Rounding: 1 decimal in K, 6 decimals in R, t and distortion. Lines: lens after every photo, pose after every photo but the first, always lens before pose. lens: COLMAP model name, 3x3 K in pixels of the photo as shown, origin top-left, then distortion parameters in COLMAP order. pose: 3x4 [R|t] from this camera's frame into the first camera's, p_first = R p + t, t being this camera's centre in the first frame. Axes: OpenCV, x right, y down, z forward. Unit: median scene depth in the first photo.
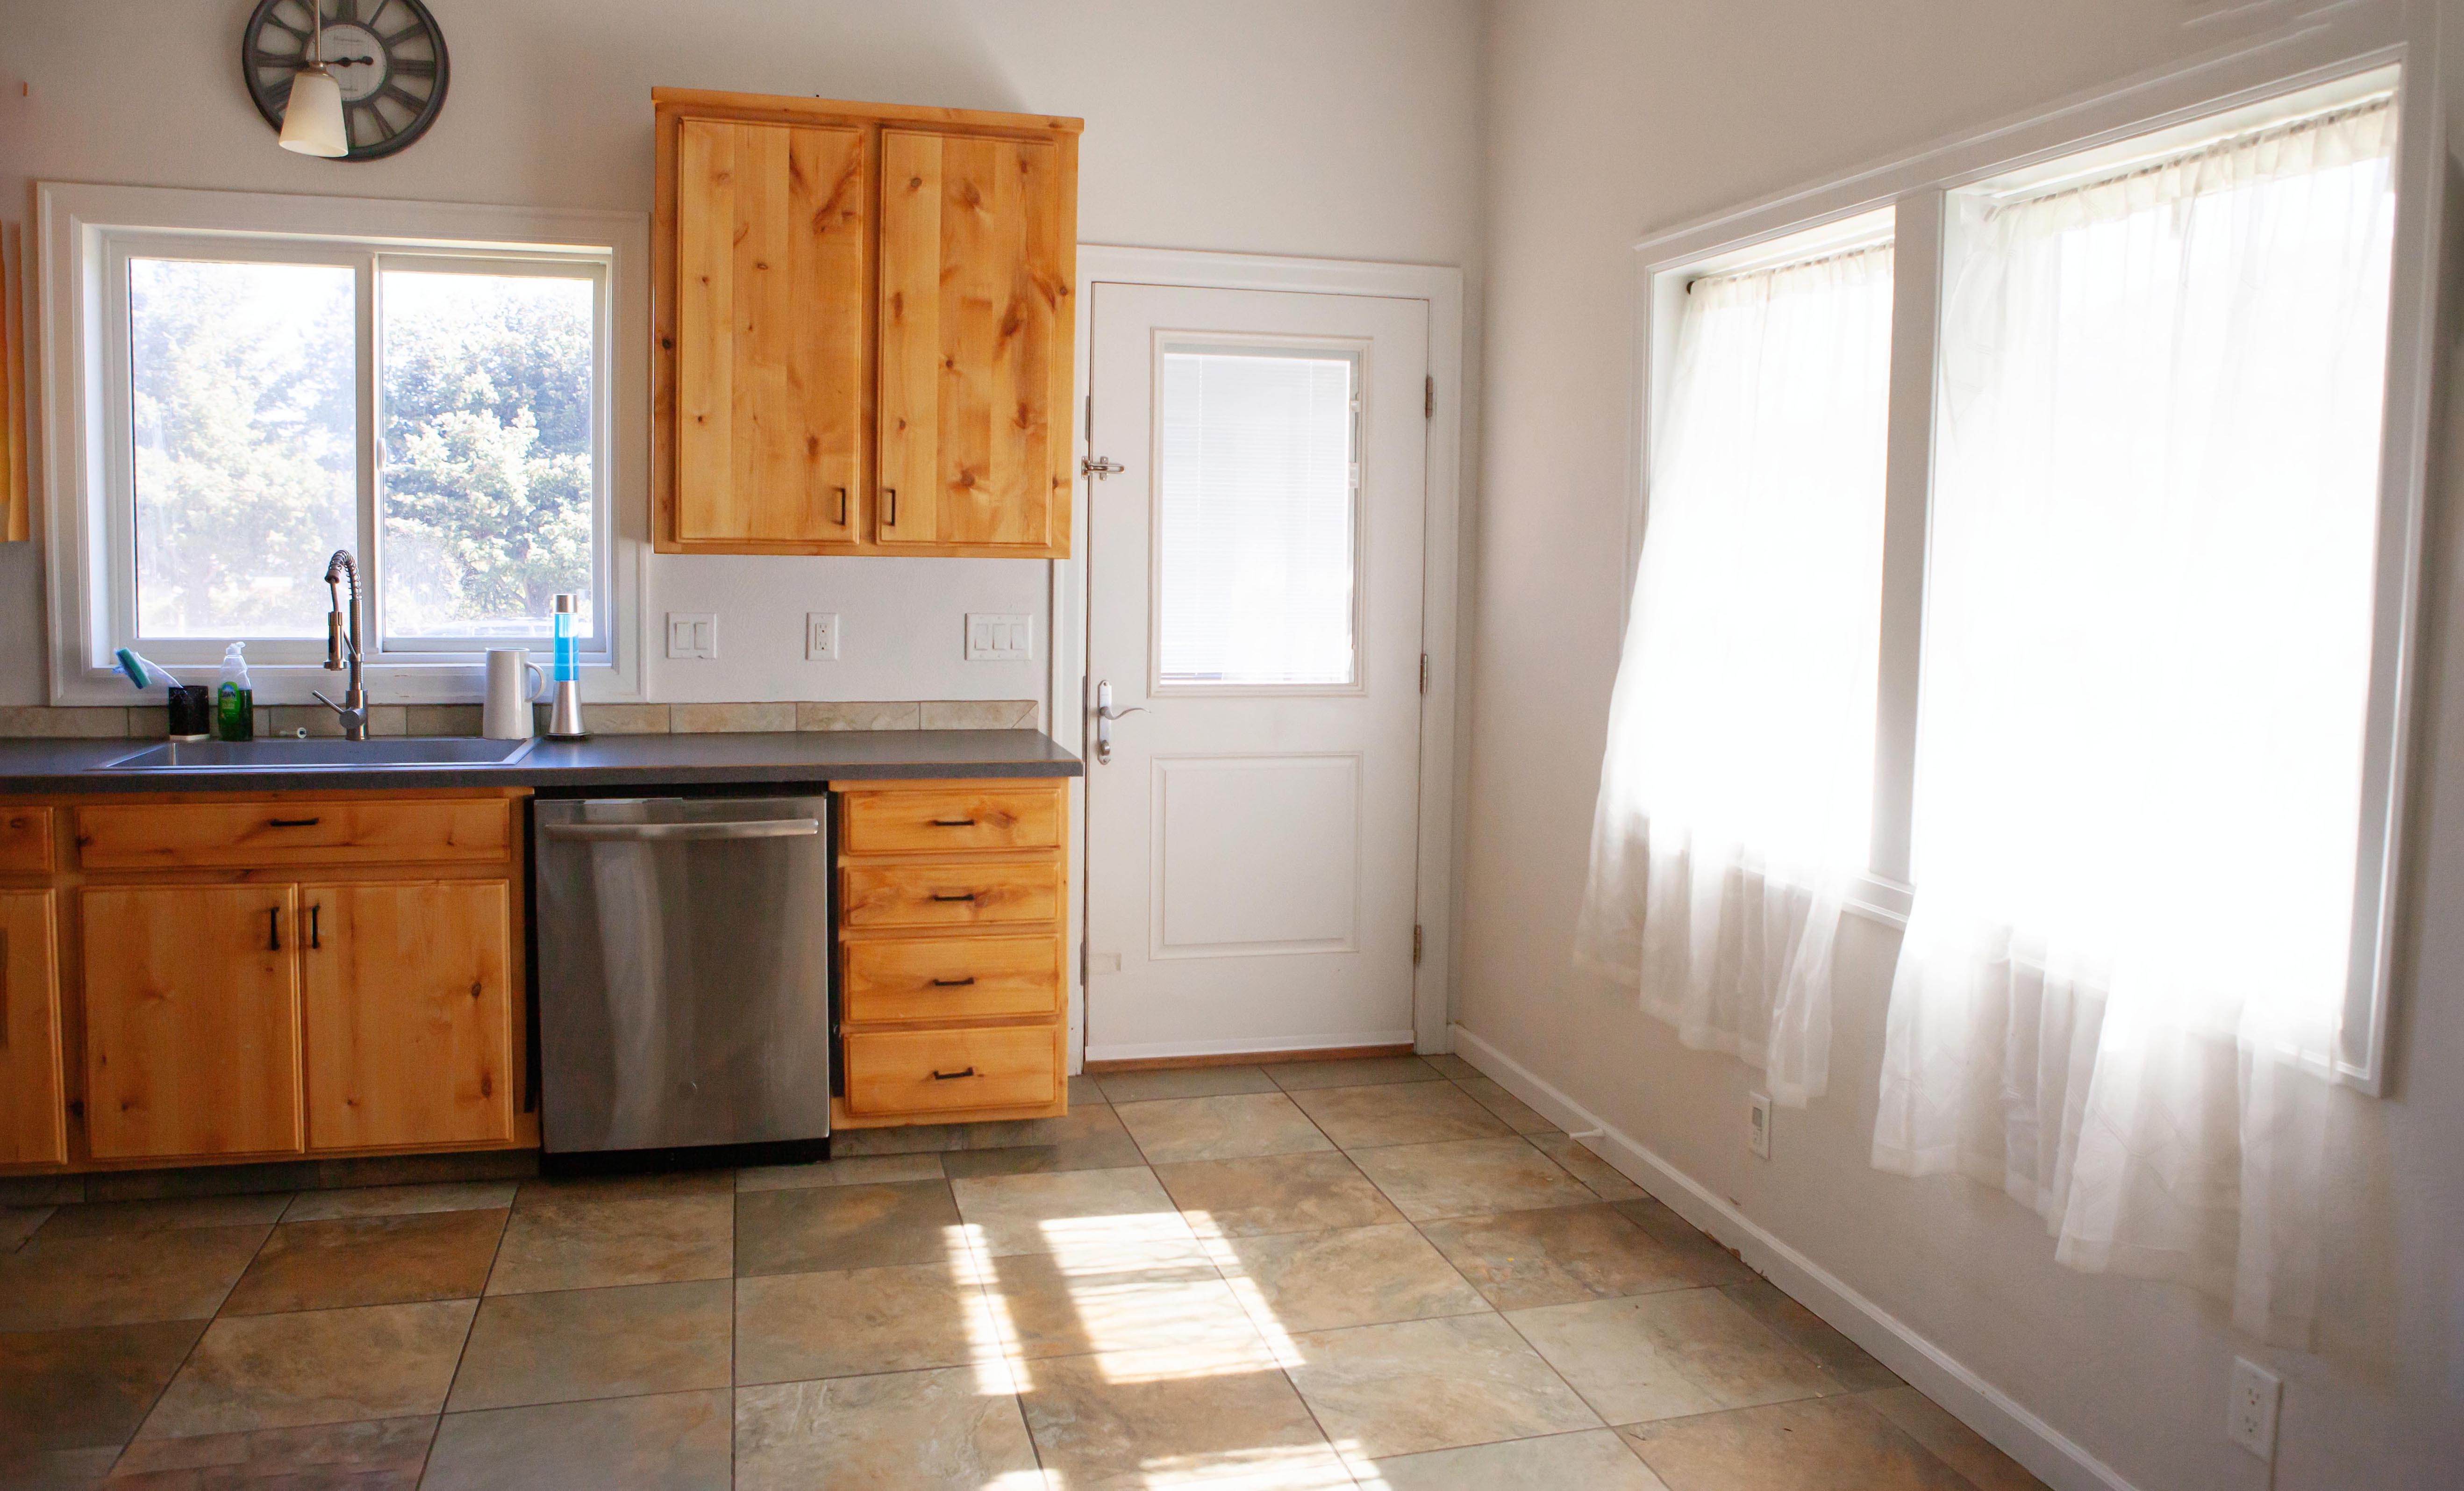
lens RADIAL K [[1798.8, 0, 1247.3], [0, 1798.8, 668.0], [0, 0, 1]] dist [-0.101330, 0.066722]
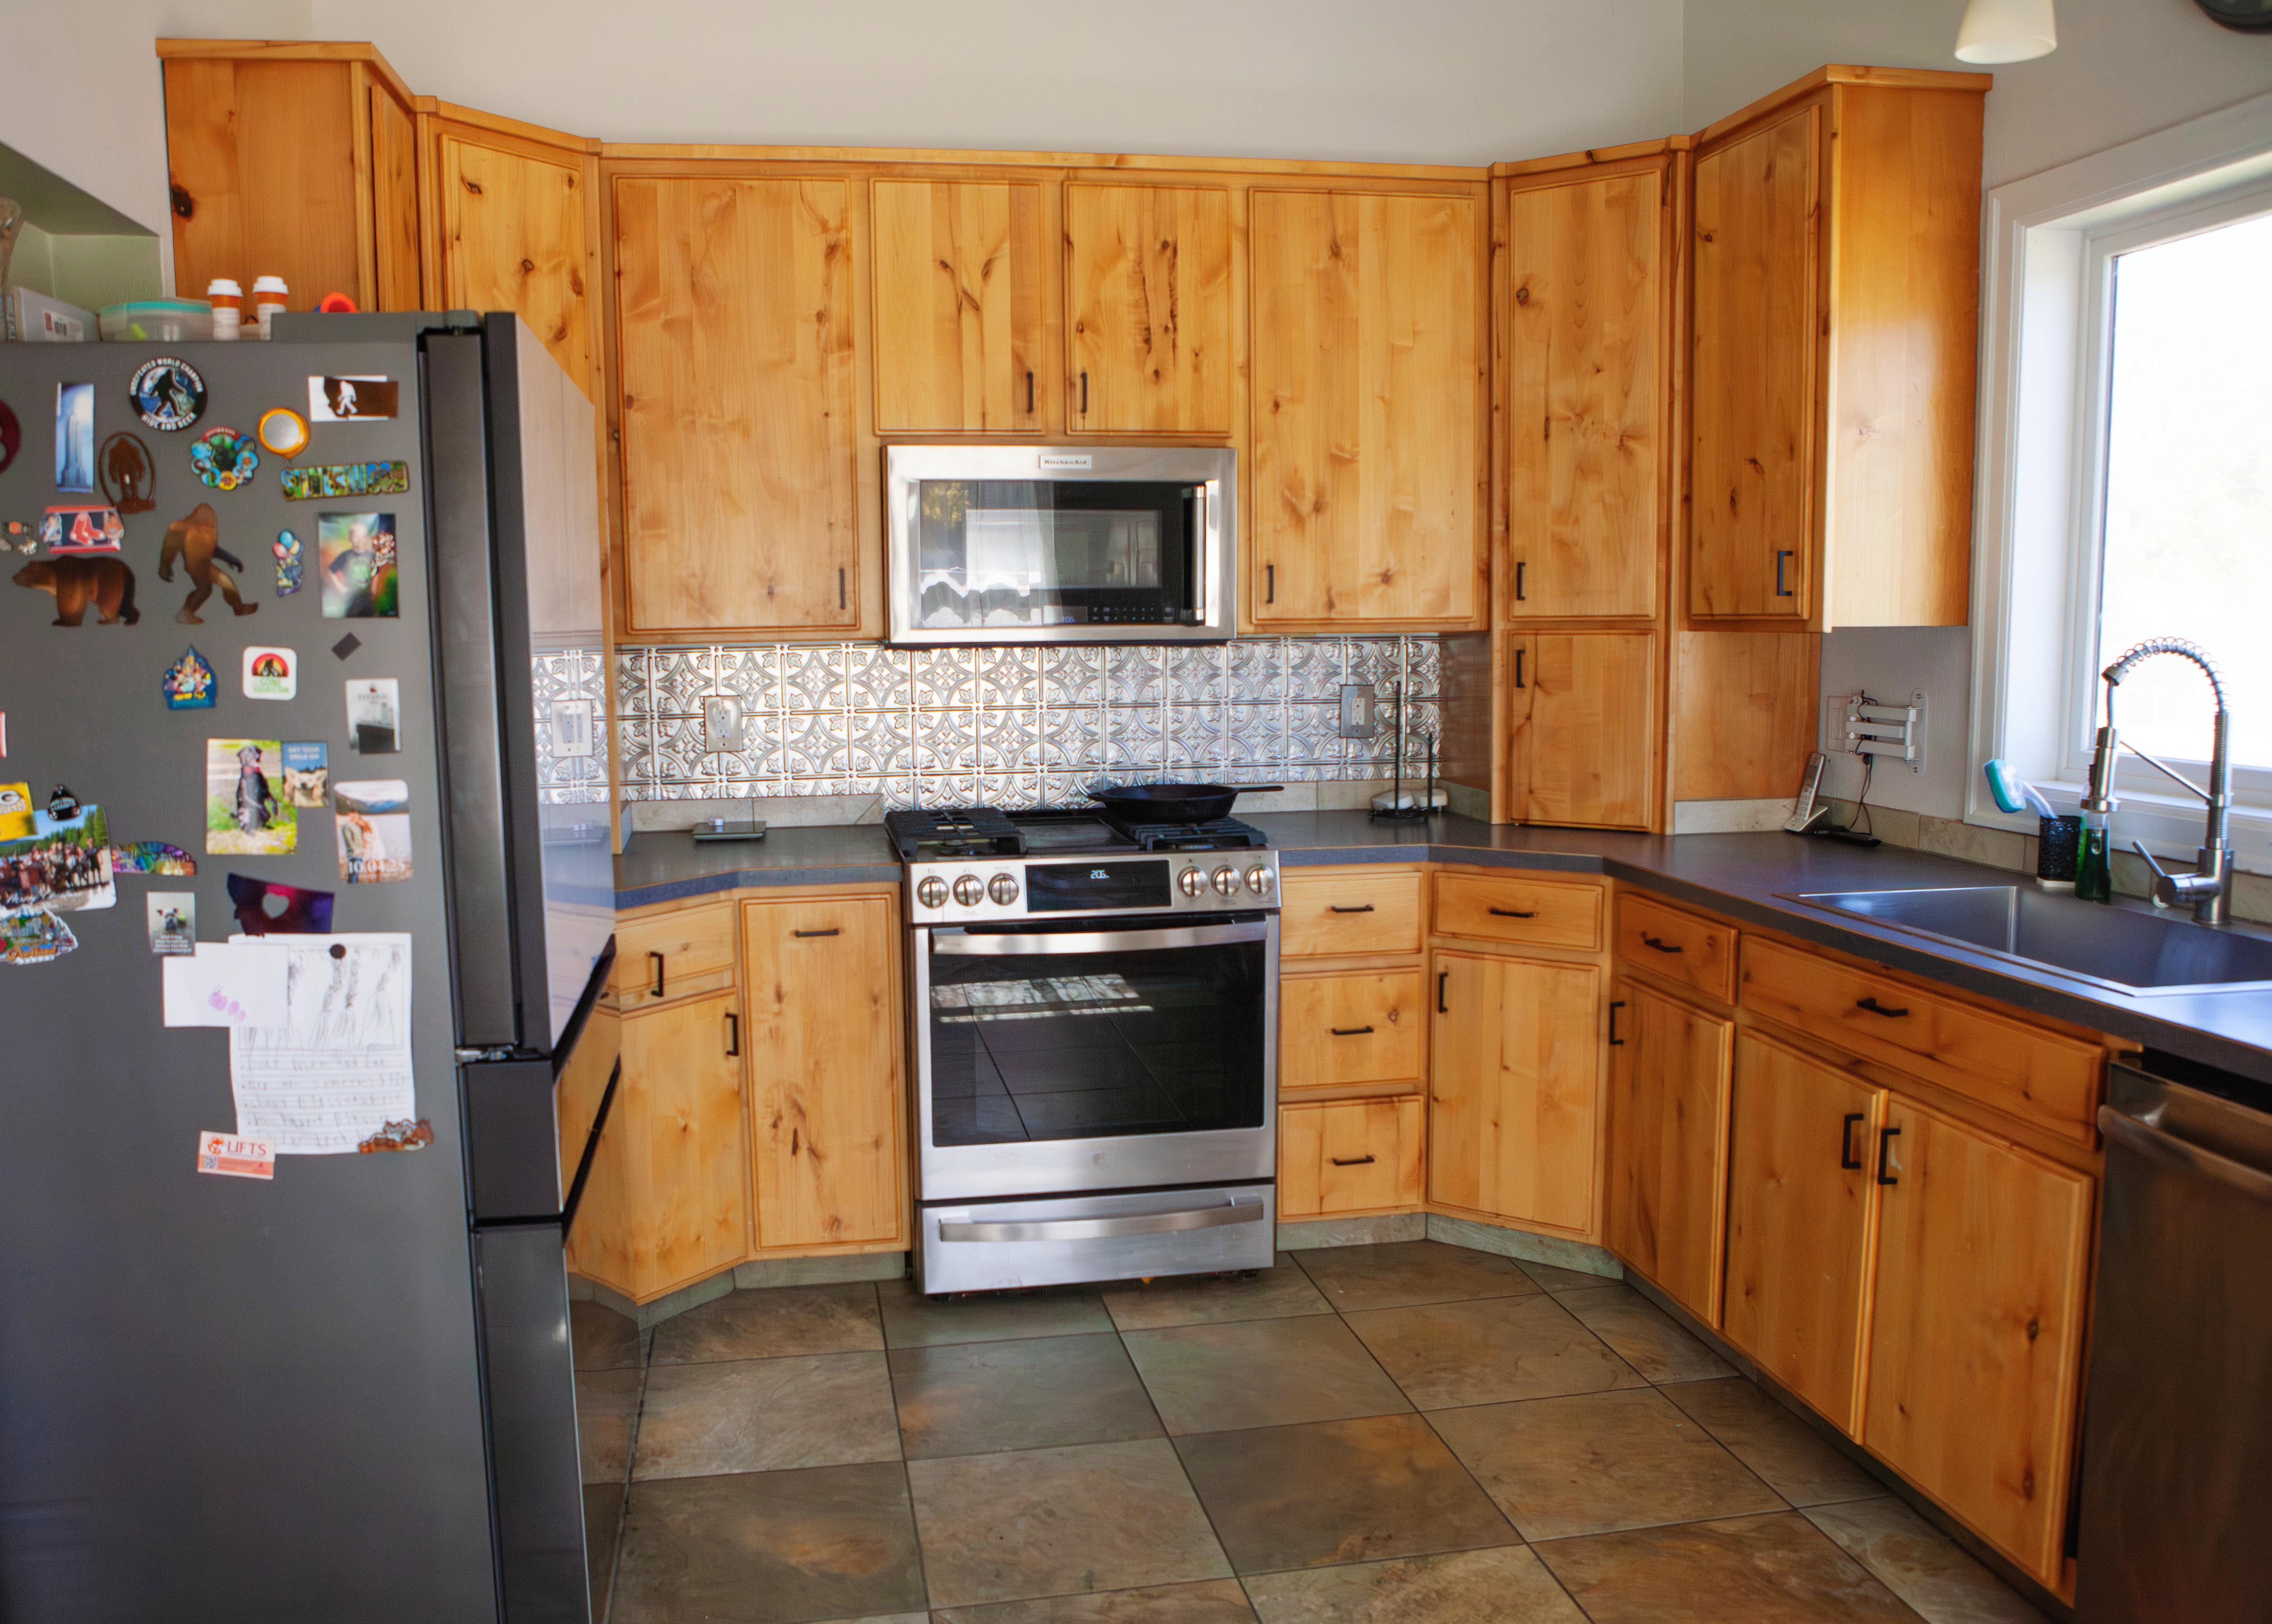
lens RADIAL K [[1734.8, 0, 1068.5], [0, 1734.8, 812.8], [0, 0, 1]] dist [-0.097543, 0.063283]
pose [[-0.103420, 0.096931, -0.989903, 0.171474], [-0.060876, 0.992757, 0.103571, -0.042137], [0.992773, 0.070972, -0.096770, 0.661445]]
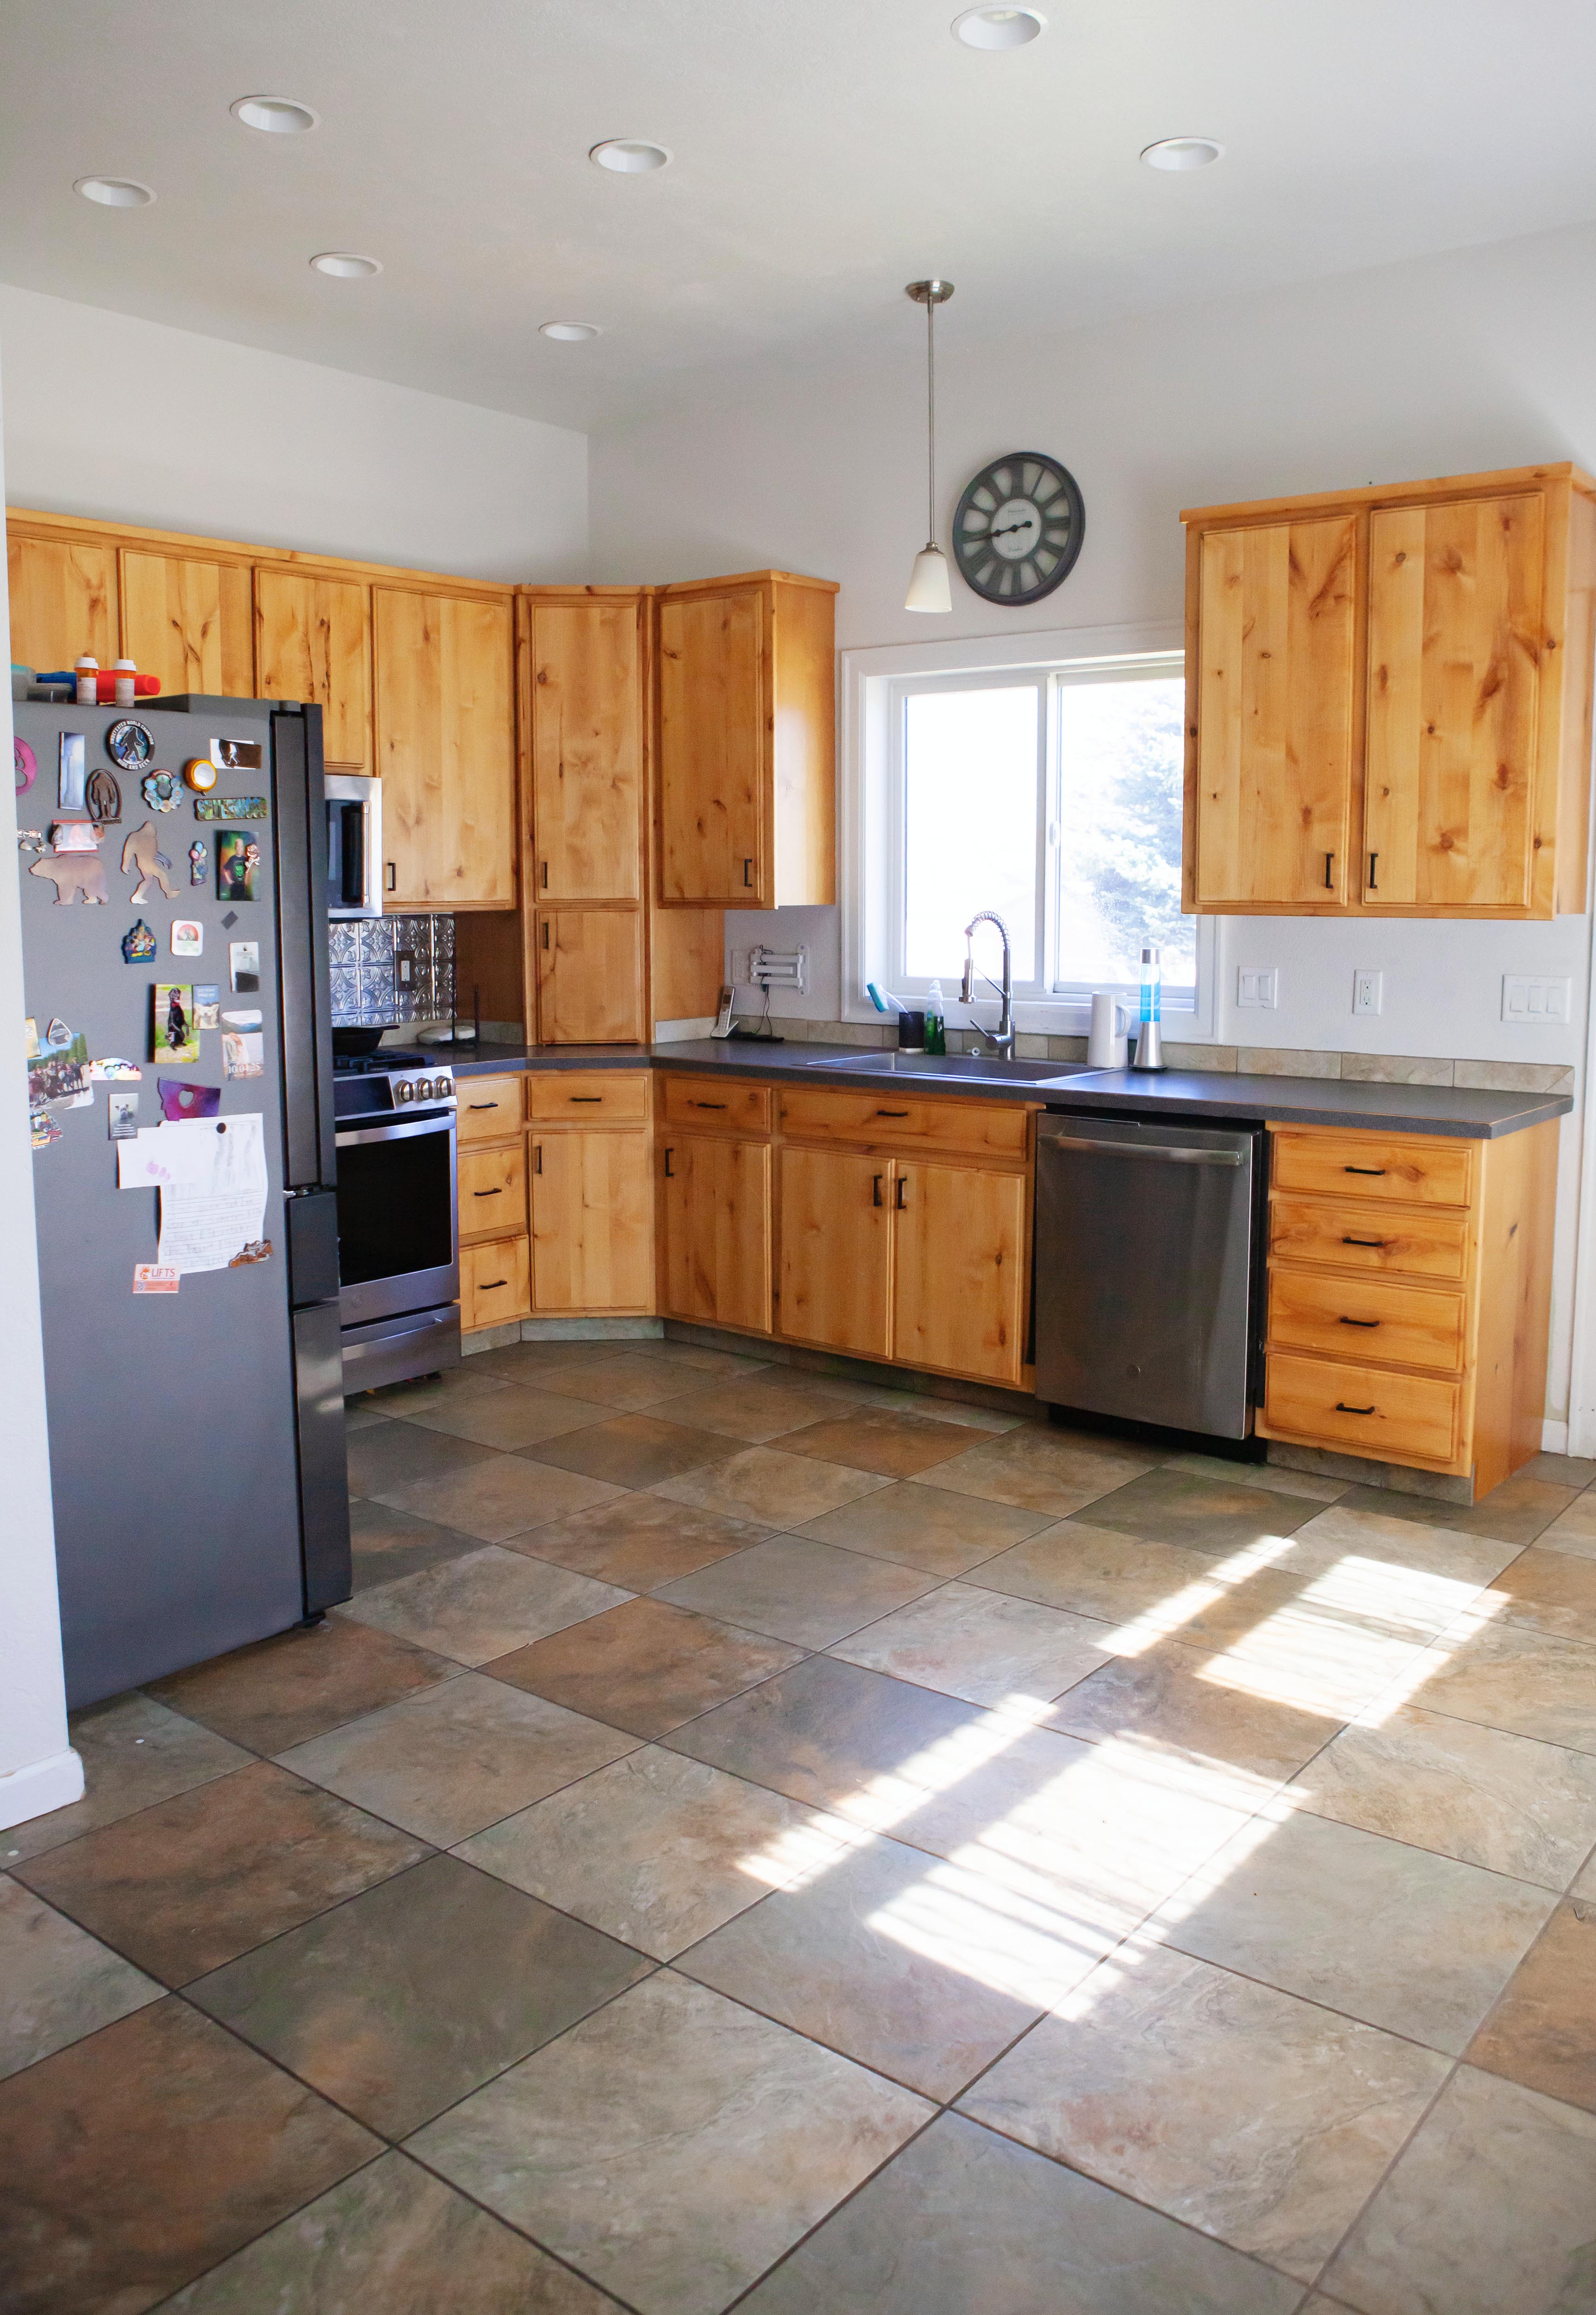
lens RADIAL K [[1794.5, 0, 806.5], [0, 1794.5, 1065.9], [0, 0, 1]] dist [-0.107895, 0.072020]
pose [[0.586404, 0.063673, -0.807512, 0.483023], [-0.046095, 0.997913, 0.045213, -0.007134], [0.808706, 0.010709, 0.588115, 0.123455]]
